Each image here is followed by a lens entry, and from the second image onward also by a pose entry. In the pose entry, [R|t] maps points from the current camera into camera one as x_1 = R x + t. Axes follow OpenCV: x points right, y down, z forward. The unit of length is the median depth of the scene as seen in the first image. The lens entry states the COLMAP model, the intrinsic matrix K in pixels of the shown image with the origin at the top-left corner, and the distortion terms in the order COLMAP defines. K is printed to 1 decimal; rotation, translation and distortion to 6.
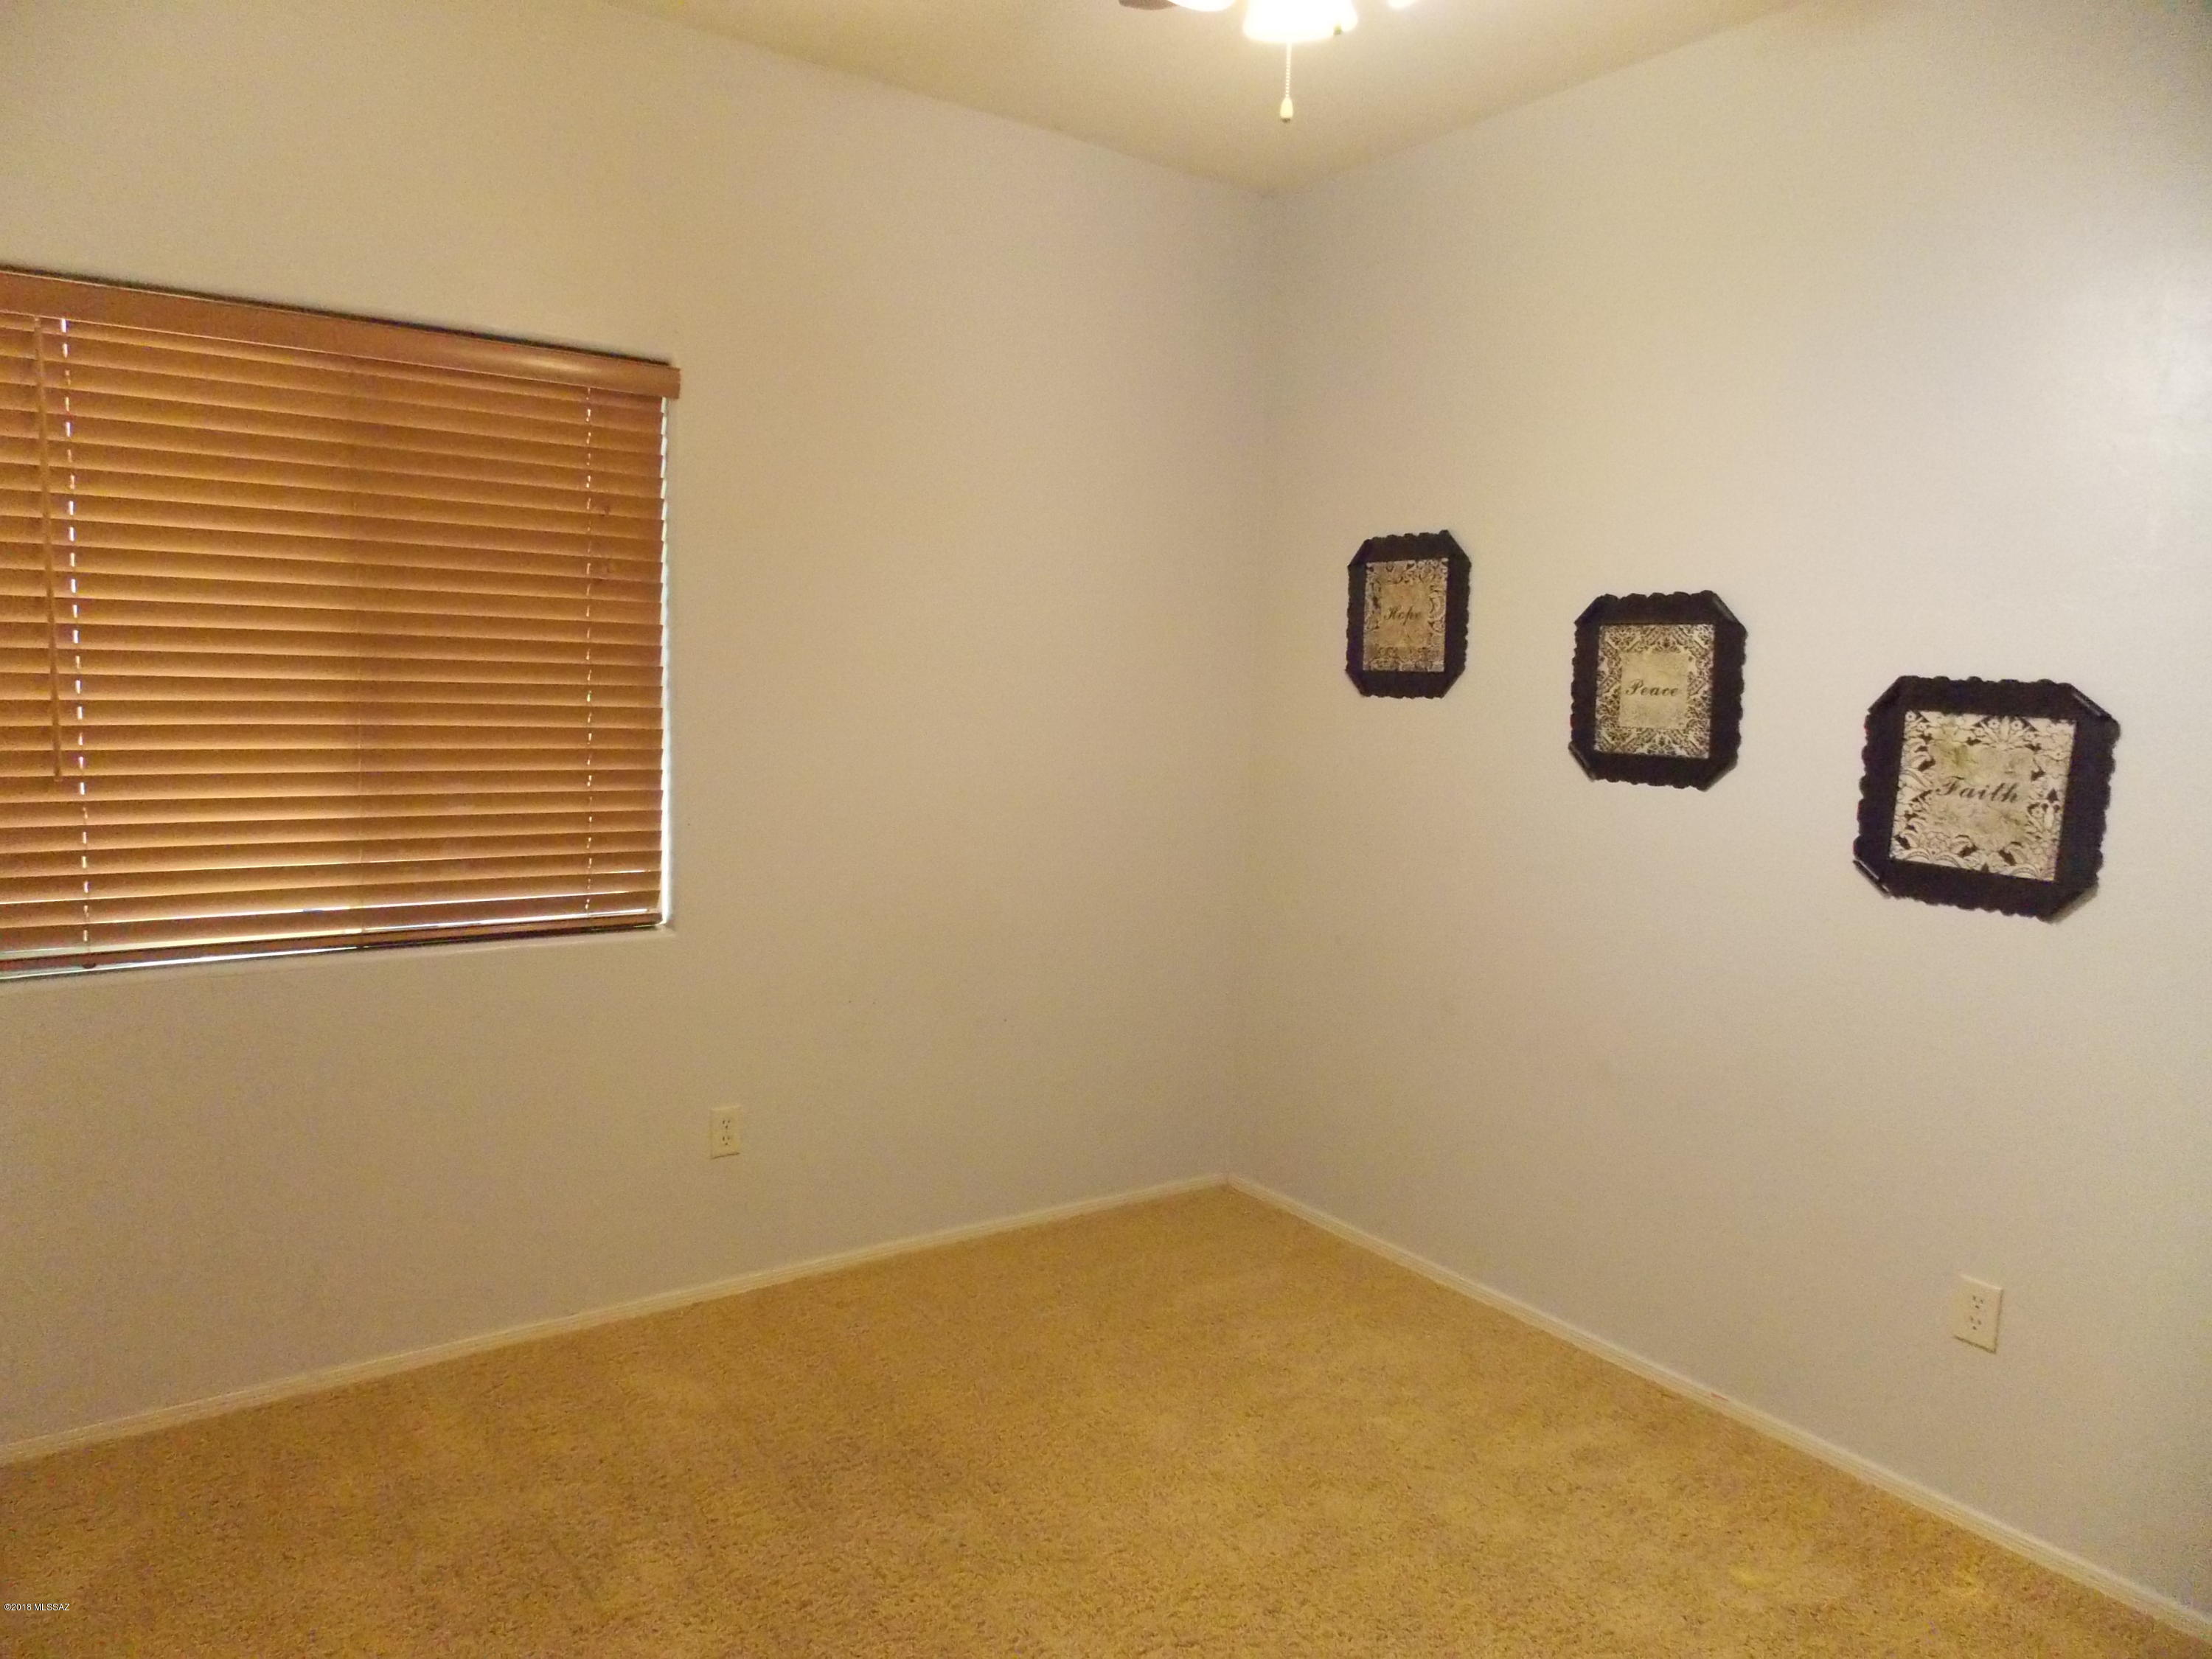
lens RADIAL K [[1480.9, 0, 1138.6], [0, 1480.9, 831.8], [0, 0, 1]] dist [0.028843, -0.002644]
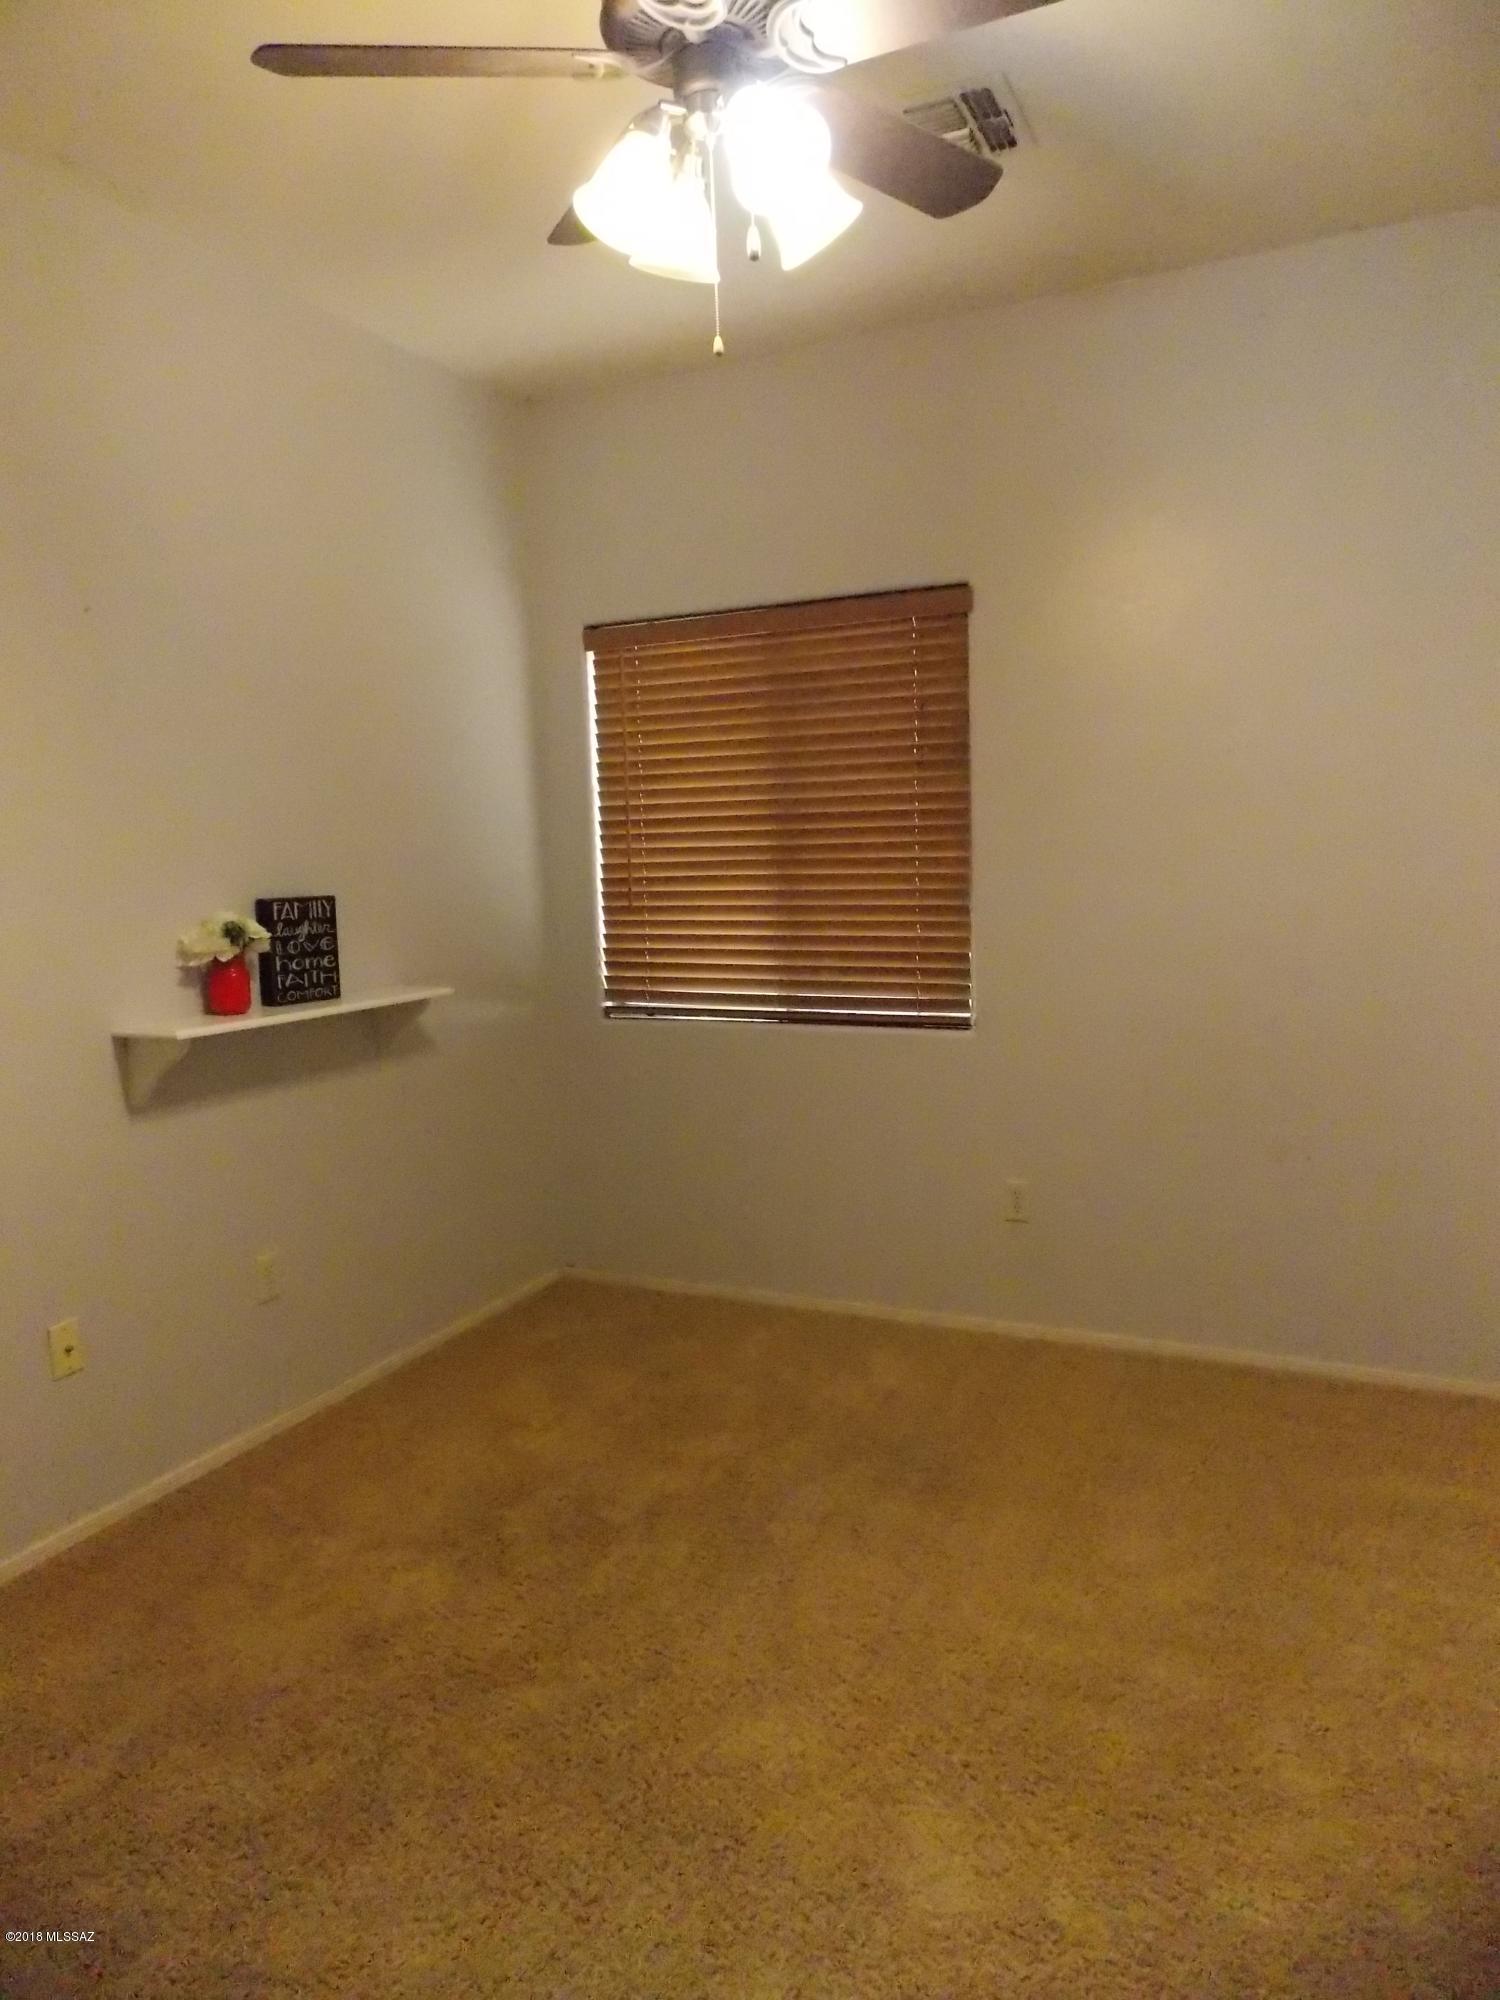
lens RADIAL K [[1339.0, 0, 740.4], [0, 1339.0, 991.4], [0, 0, 1]] dist [0.028843, -0.002644]
pose [[0.508418, 0.055508, -0.859319, 0.622335], [-0.051763, 0.998086, 0.033846, 0.003681], [0.859553, 0.027273, 0.510318, 0.266158]]
